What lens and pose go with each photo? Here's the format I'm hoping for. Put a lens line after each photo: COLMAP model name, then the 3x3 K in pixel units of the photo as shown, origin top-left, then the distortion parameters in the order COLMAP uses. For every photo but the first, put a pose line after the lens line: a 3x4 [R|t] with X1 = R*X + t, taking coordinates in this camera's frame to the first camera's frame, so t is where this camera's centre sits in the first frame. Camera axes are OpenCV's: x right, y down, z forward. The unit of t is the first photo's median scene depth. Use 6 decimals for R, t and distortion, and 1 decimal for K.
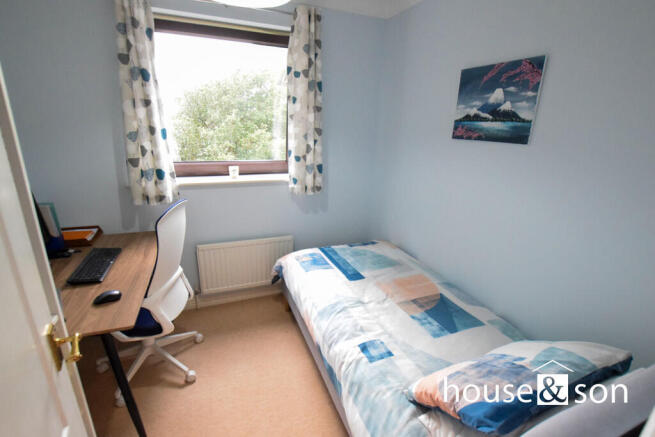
lens RADIAL K [[306.6, 0, 325.6], [0, 306.6, 220.3], [0, 0, 1]] dist [-0.042057, 0.010845]
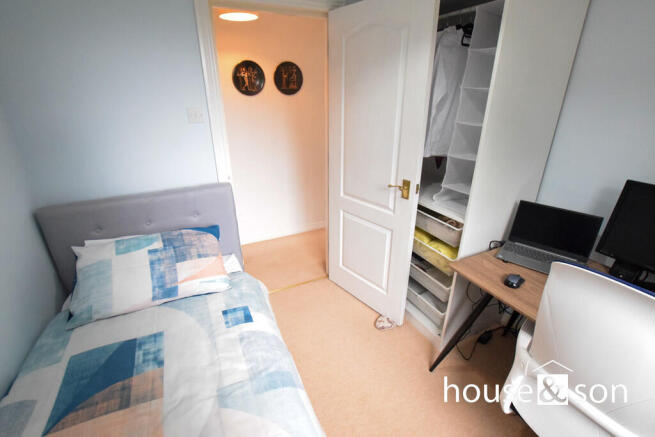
lens RADIAL K [[306.6, 0, 325.6], [0, 306.6, 220.3], [0, 0, 1]] dist [-0.042057, 0.010845]
pose [[-0.997214, -0.002534, -0.074544, -0.043652], [-0.050543, 0.757926, 0.650379, -0.413822], [0.054851, 0.652335, -0.755943, 1.352010]]
